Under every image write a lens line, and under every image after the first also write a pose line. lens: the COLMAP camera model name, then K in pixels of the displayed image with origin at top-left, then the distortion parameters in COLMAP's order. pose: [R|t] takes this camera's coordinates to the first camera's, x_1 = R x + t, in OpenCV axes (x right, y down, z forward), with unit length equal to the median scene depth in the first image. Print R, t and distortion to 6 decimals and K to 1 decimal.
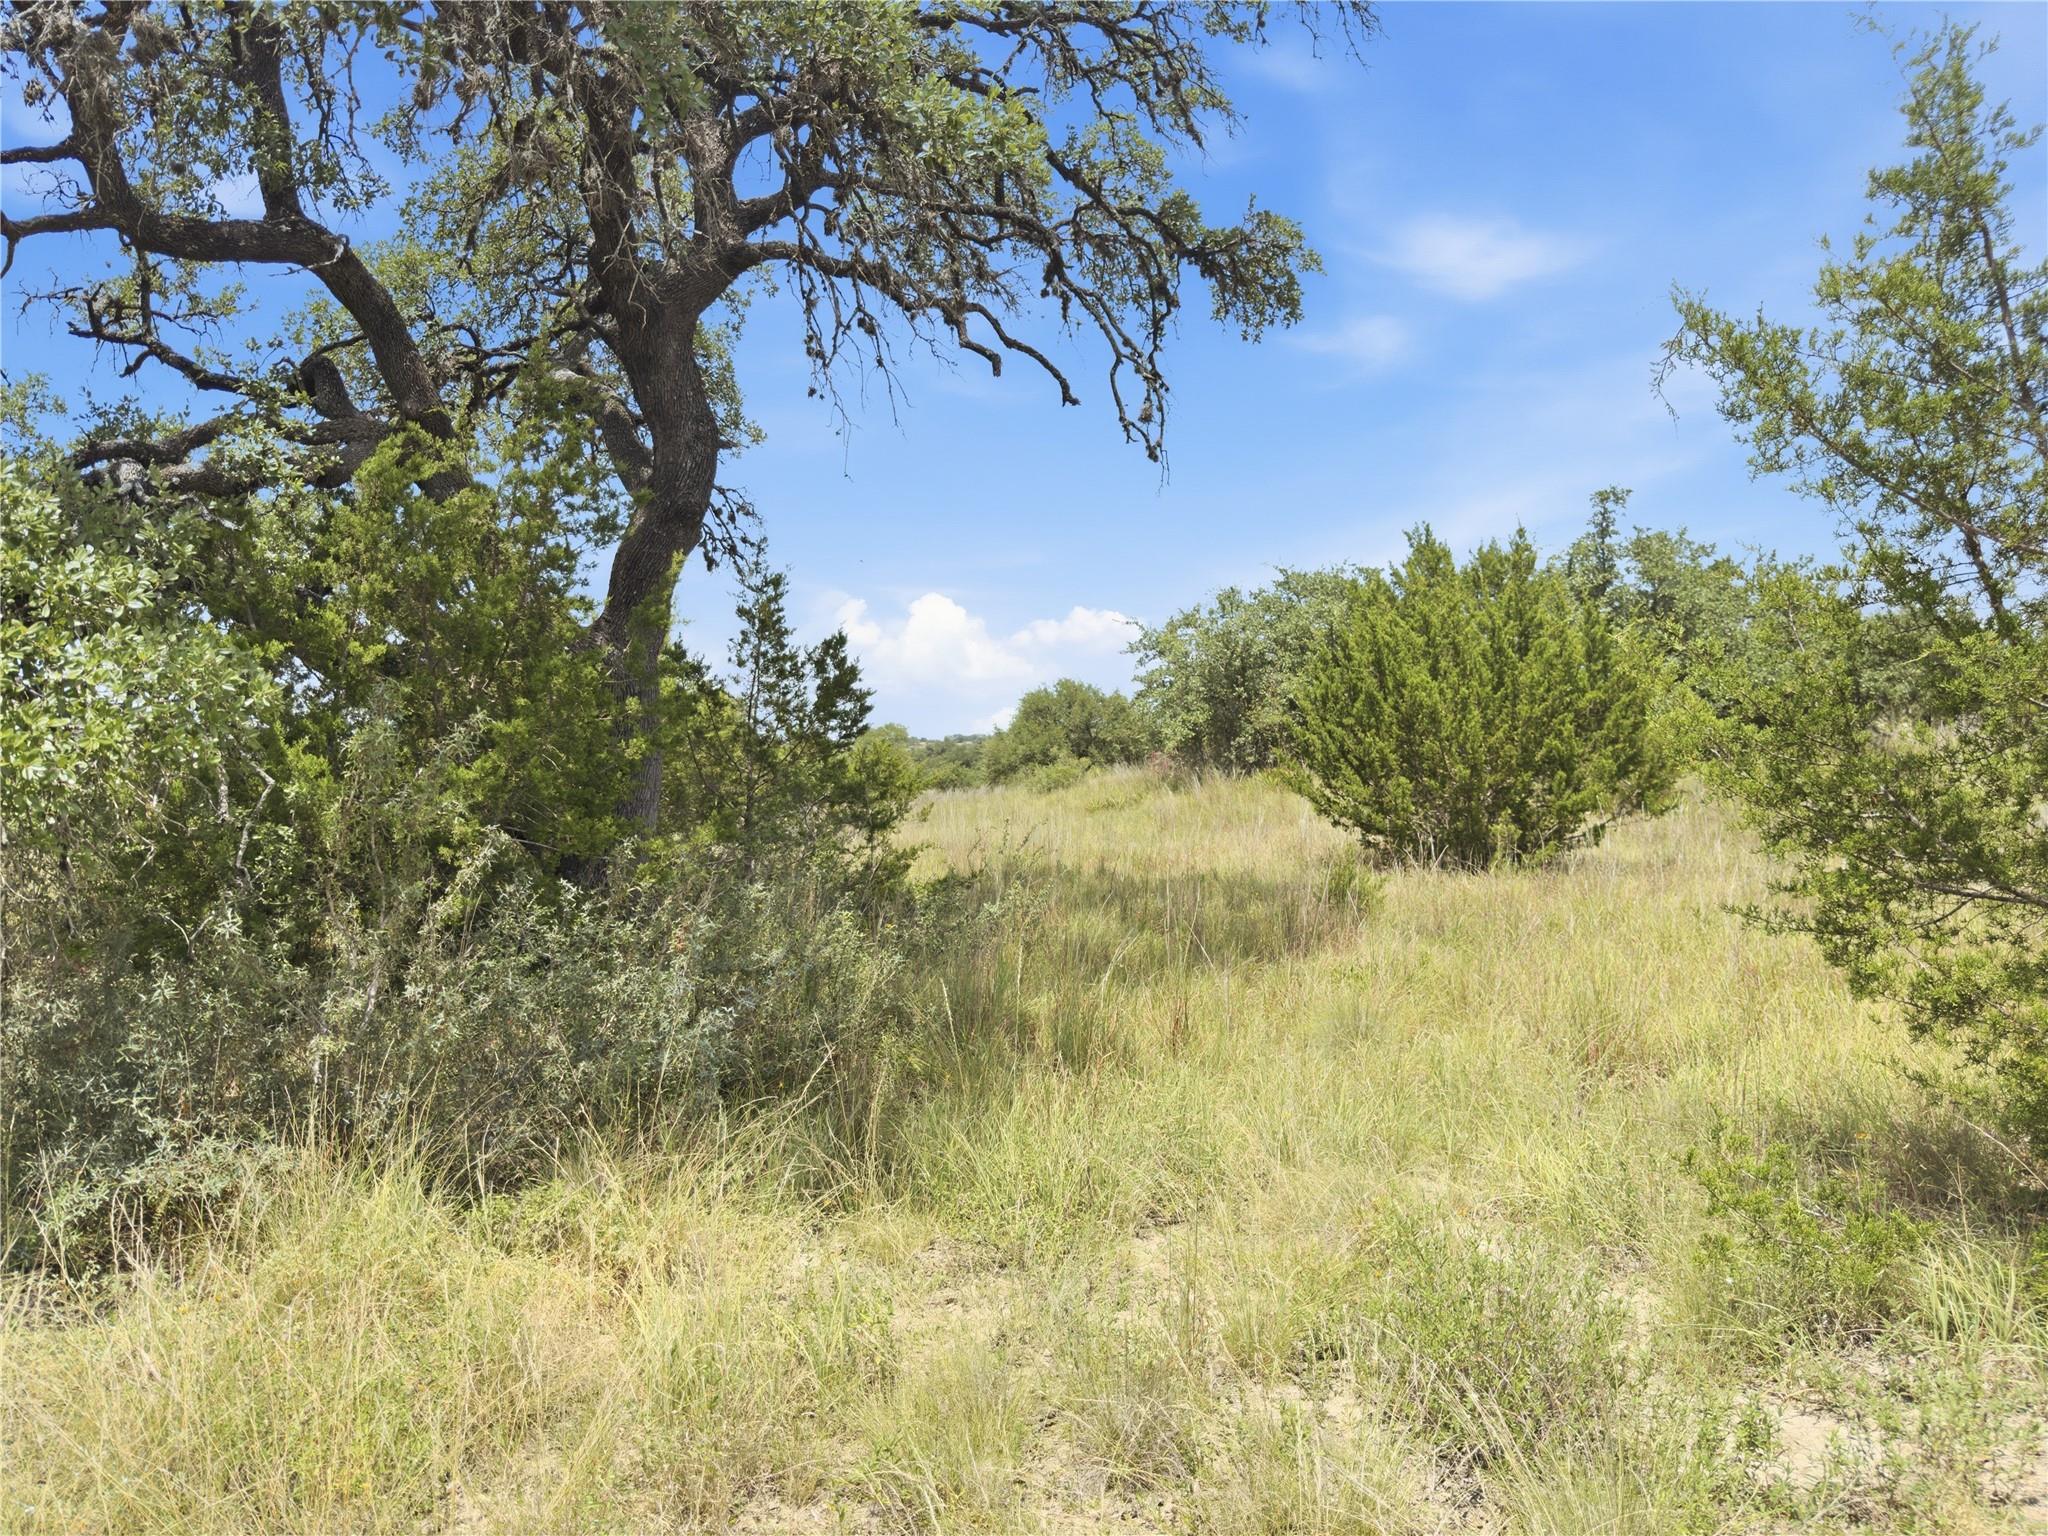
lens RADIAL K [[1451.9, 0, 1005.0], [0, 1451.9, 775.2], [0, 0, 1]] dist [0.072265, -0.093217]
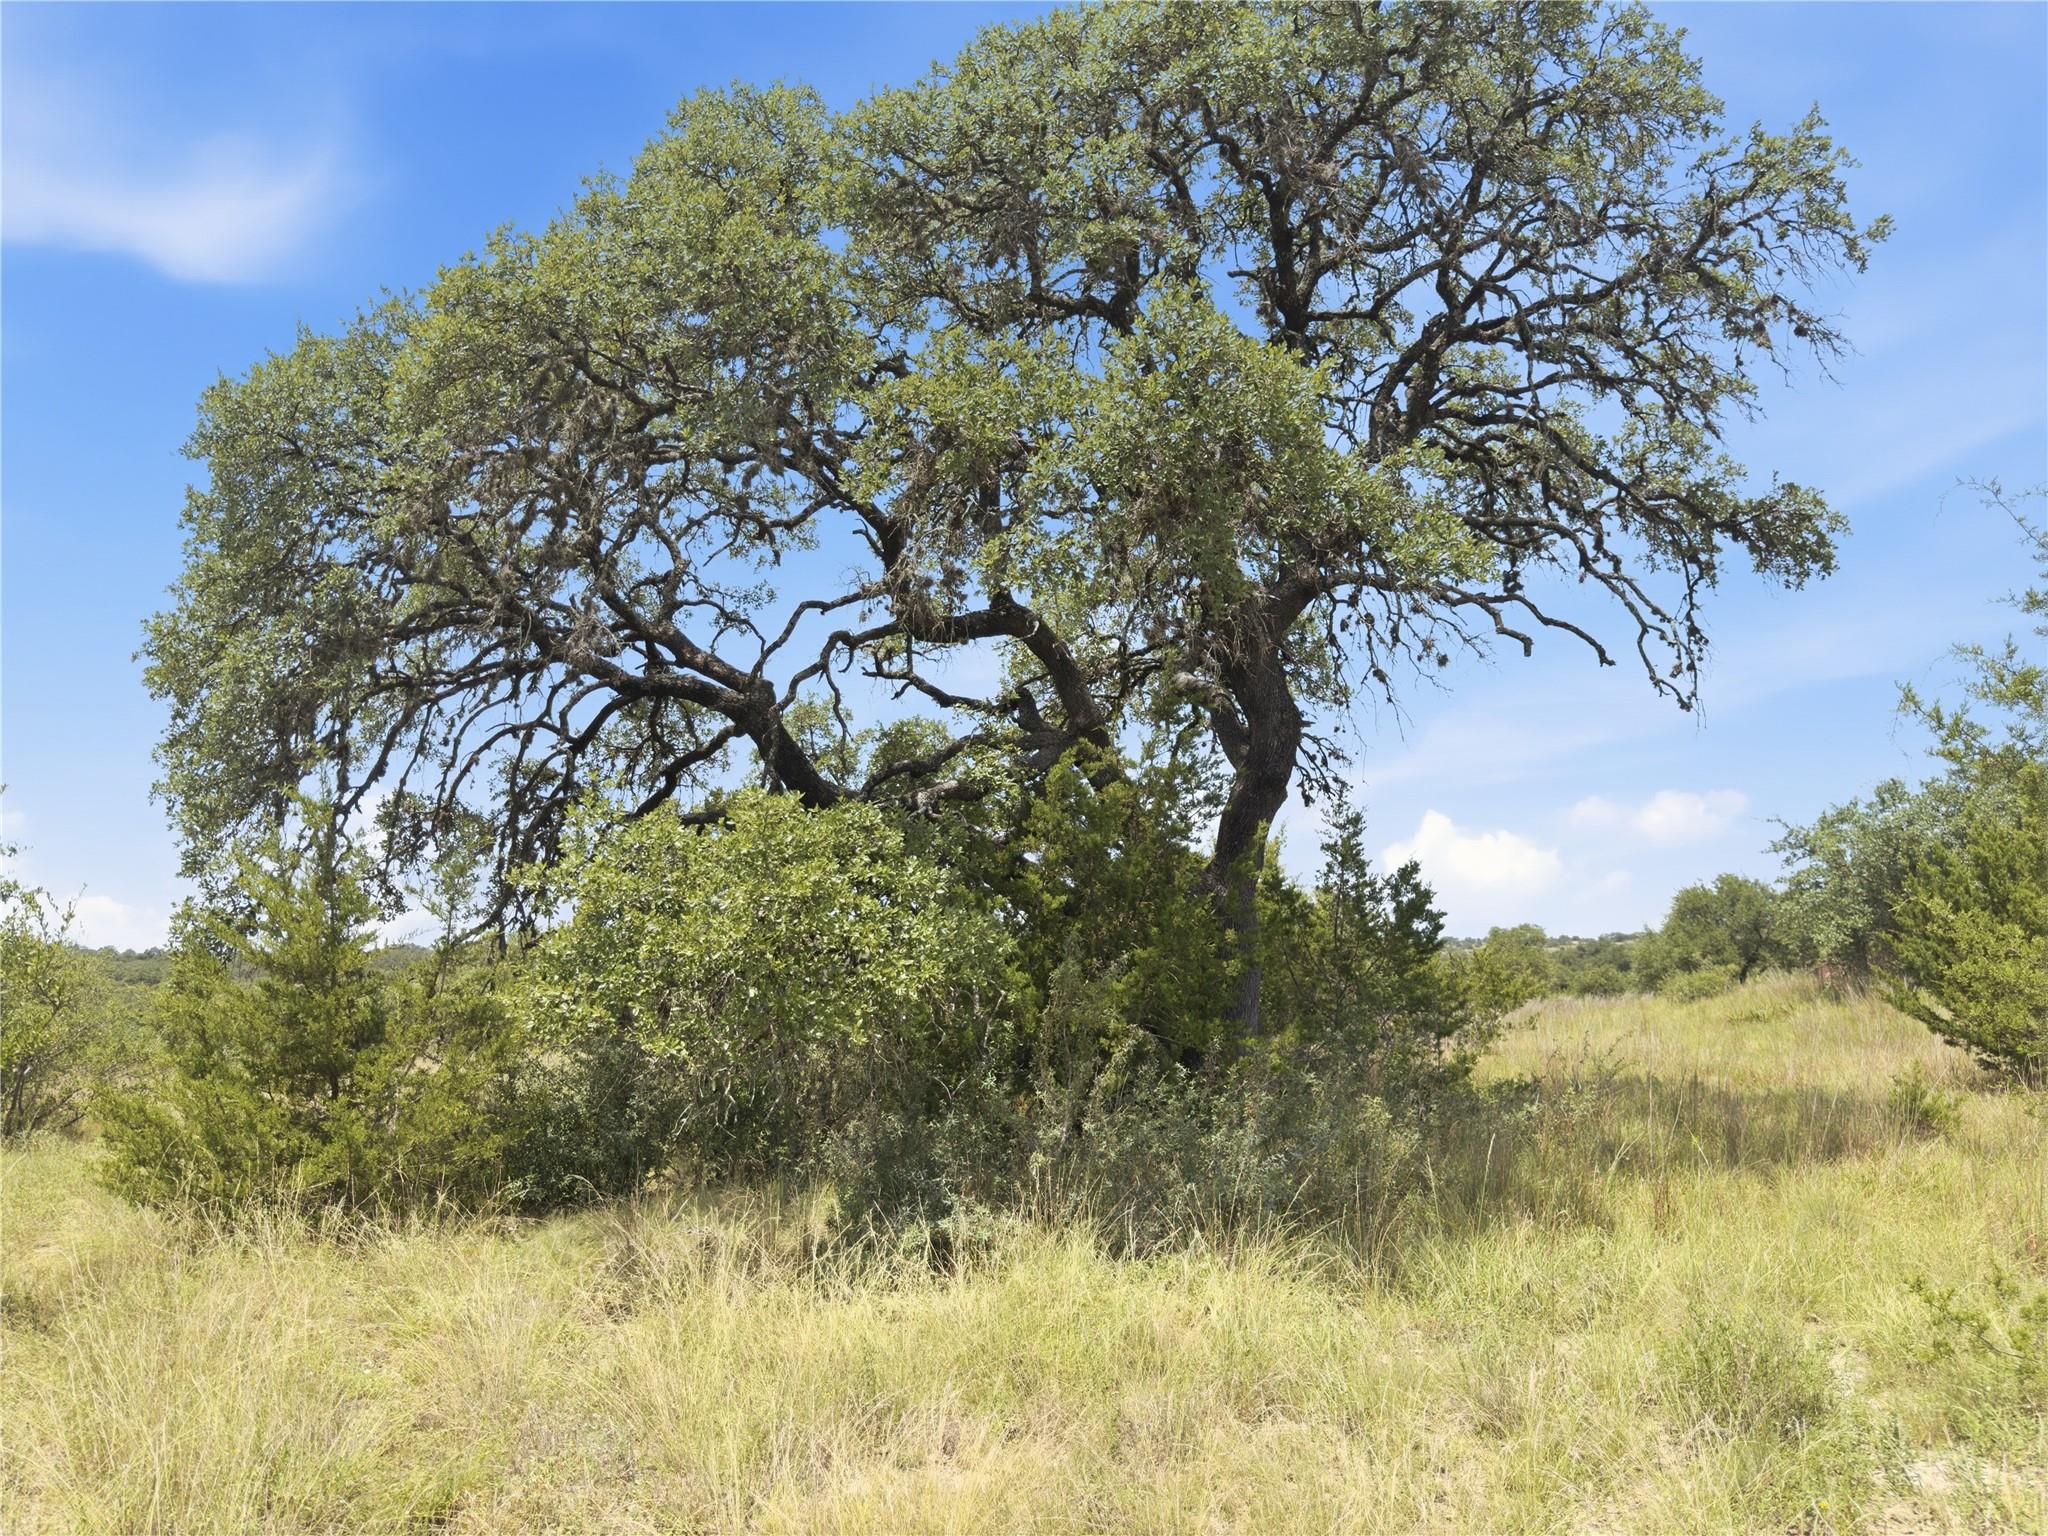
lens RADIAL K [[1450.7, 0, 1038.5], [0, 1450.7, 759.8], [0, 0, 1]] dist [0.131195, -0.226693]
pose [[0.920158, -0.048433, -0.388540, 0.082908], [-0.008256, 0.989699, -0.142923, -0.010498], [0.391460, 0.134719, 0.910280, -0.235954]]
